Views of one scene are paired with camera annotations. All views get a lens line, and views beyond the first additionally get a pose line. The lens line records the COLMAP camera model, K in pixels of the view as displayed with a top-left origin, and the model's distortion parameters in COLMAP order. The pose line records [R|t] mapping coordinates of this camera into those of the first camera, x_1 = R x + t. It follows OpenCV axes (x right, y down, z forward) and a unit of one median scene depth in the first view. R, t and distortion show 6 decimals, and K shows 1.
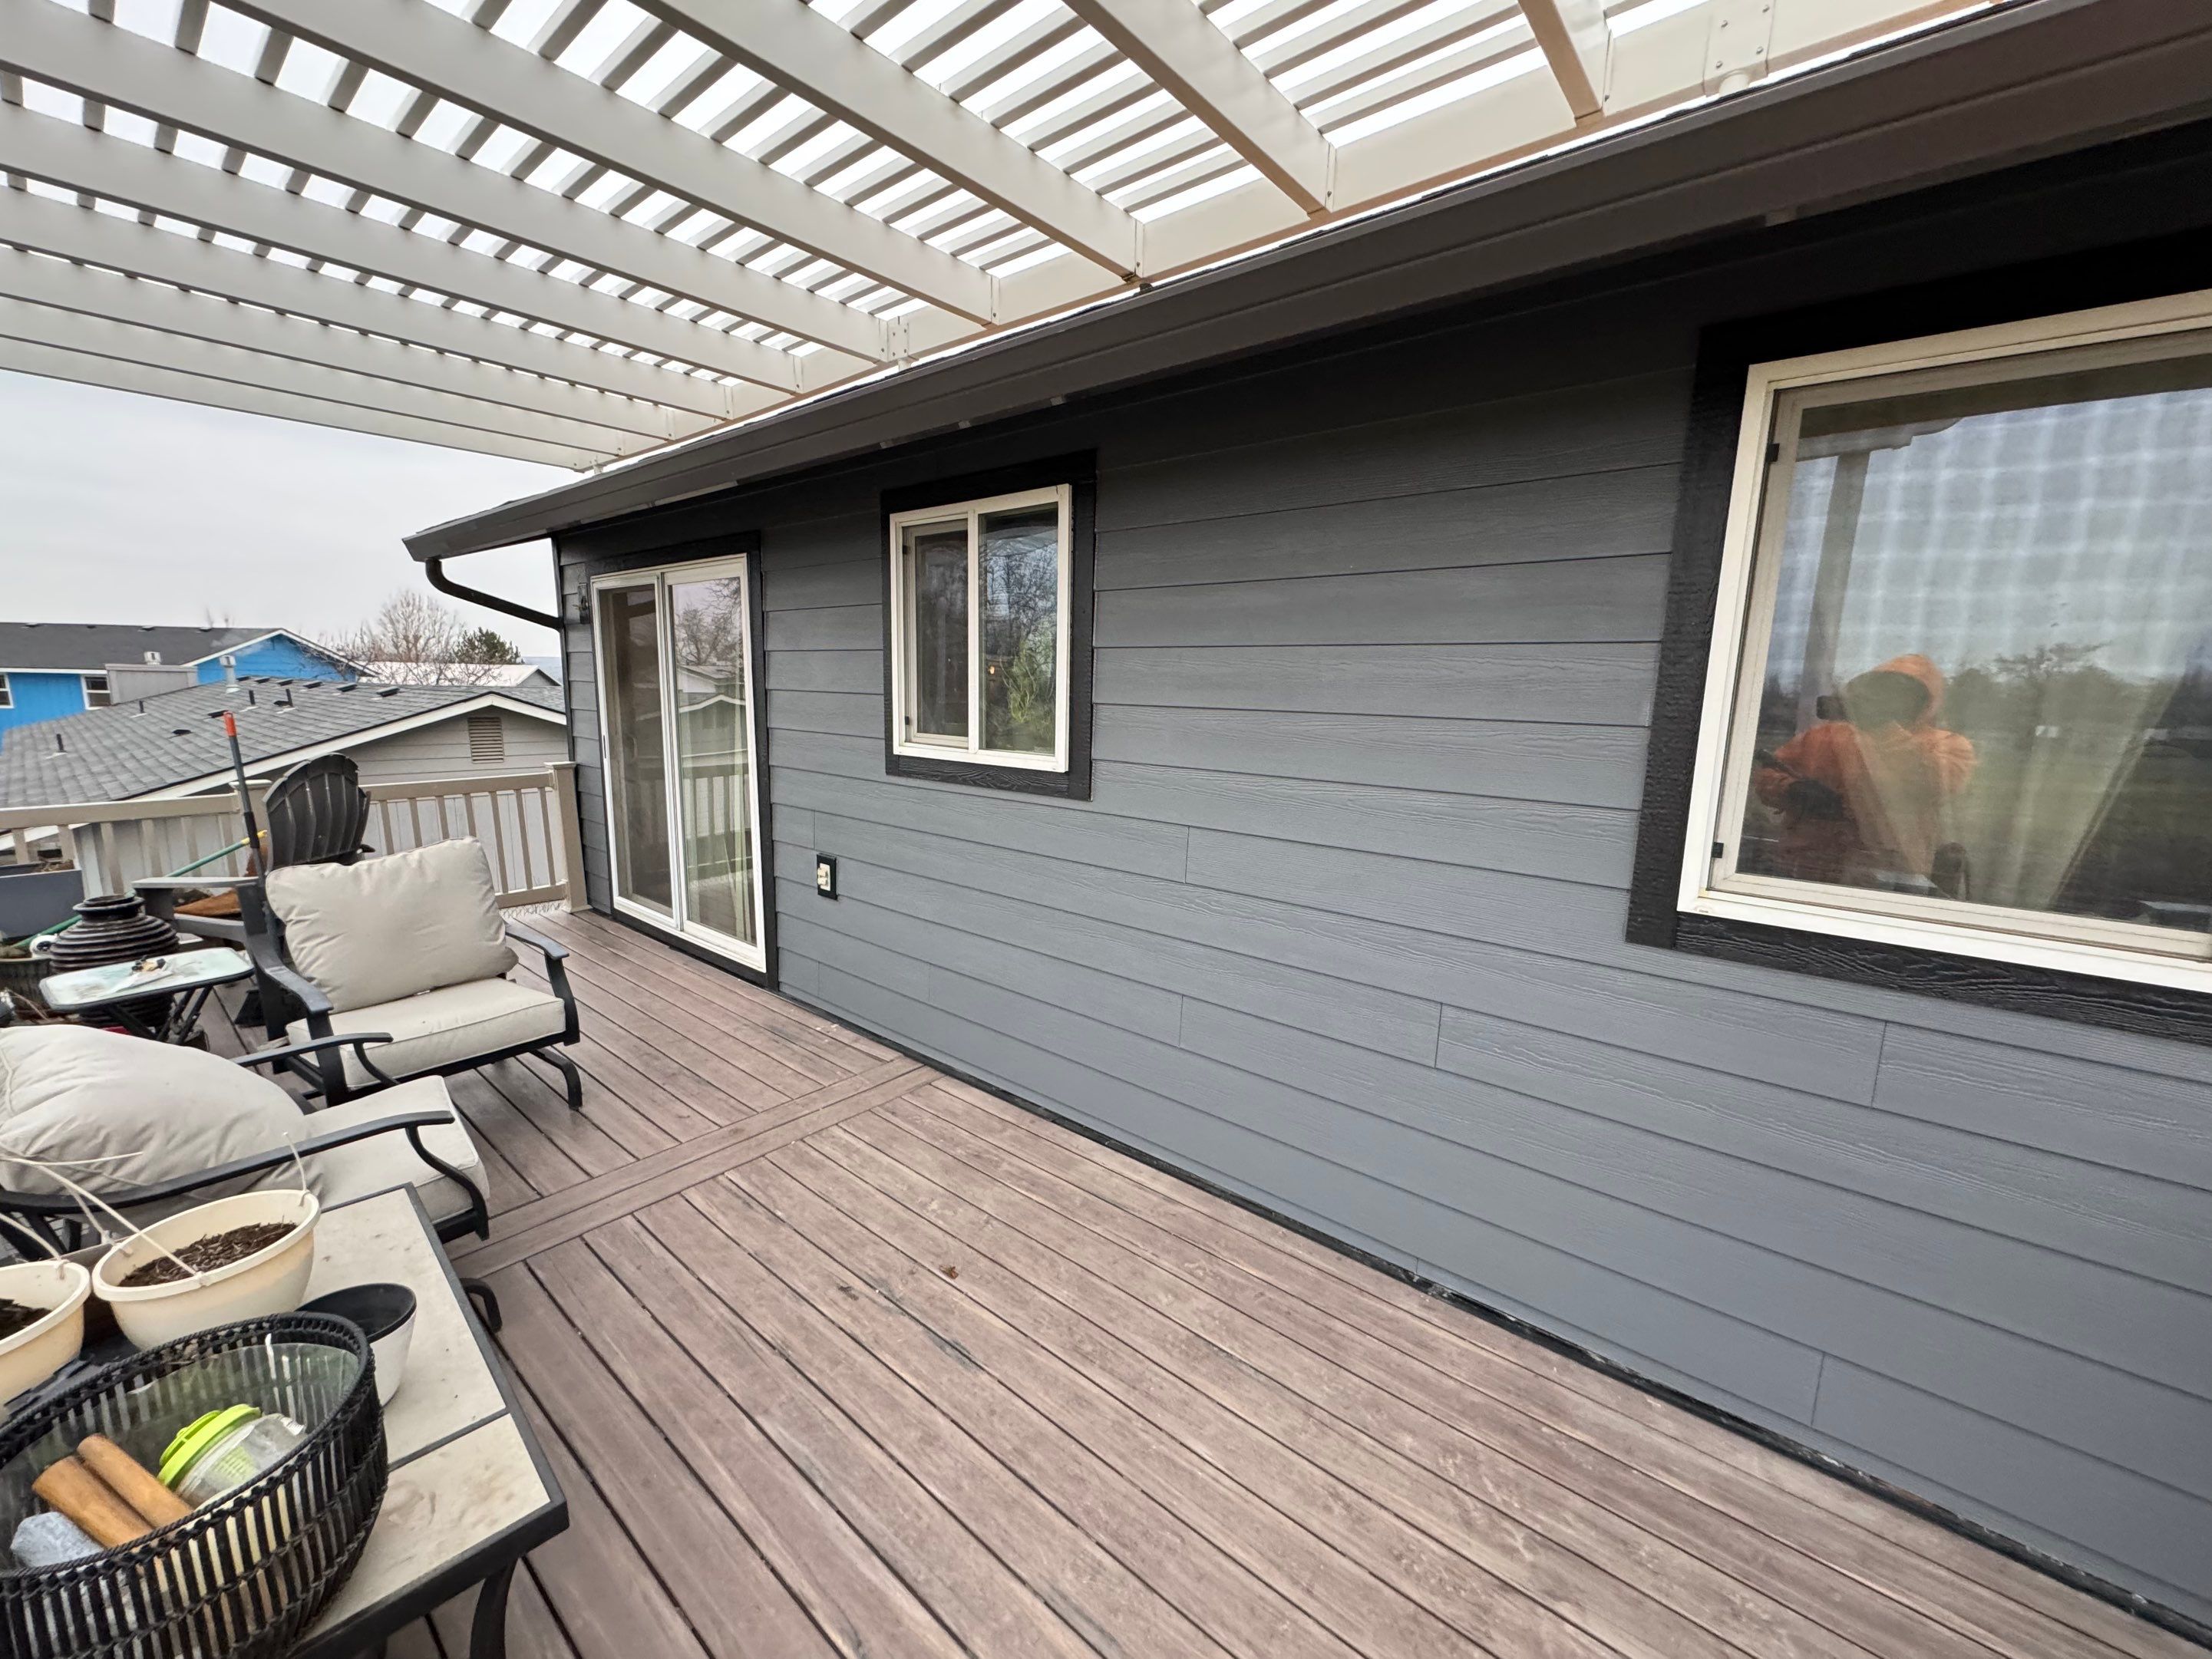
lens RADIAL K [[872.3, 0, 1116.2], [0, 872.3, 835.2], [0, 0, 1]] dist [-0.000152, -0.000056]
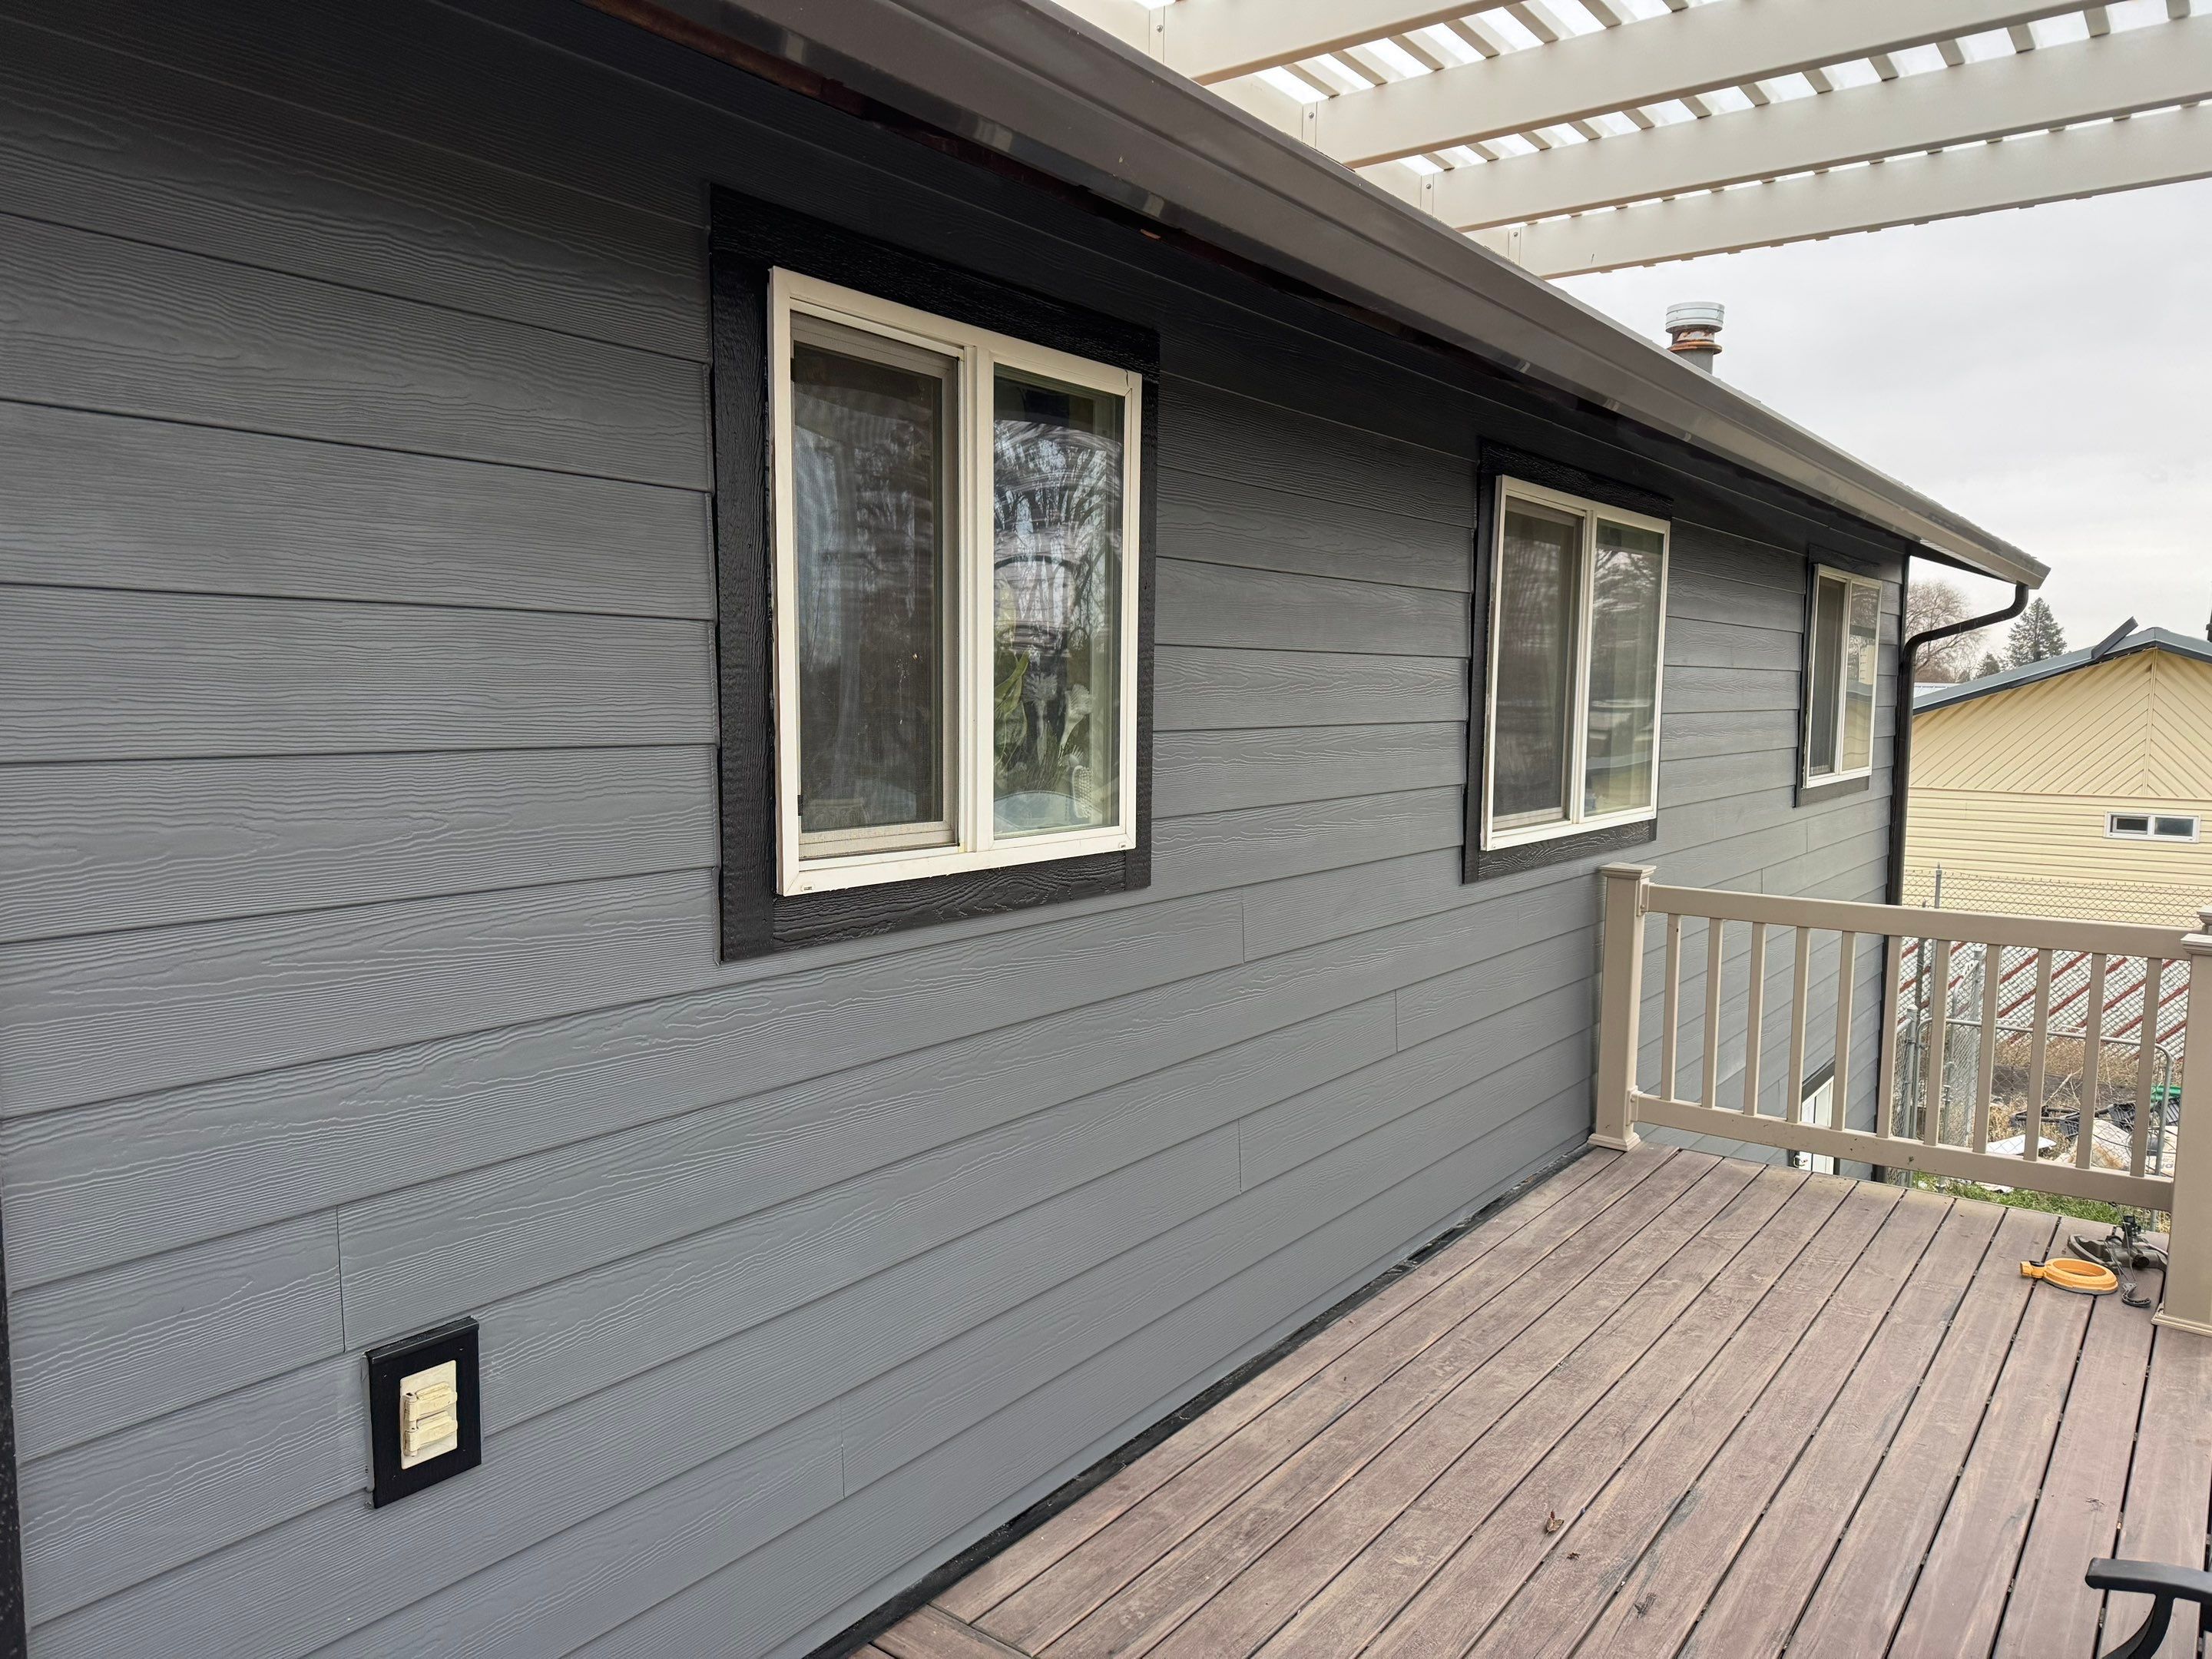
lens RADIAL K [[1587.8, 0, 1108.1], [0, 1587.8, 799.7], [0, 0, 1]] dist [0.028472, -0.000138]
pose [[-0.059603, -0.109376, 0.992212, -1.172049], [0.145404, 0.982426, 0.117032, -0.242932], [-0.987575, 0.151247, -0.042652, 1.104281]]
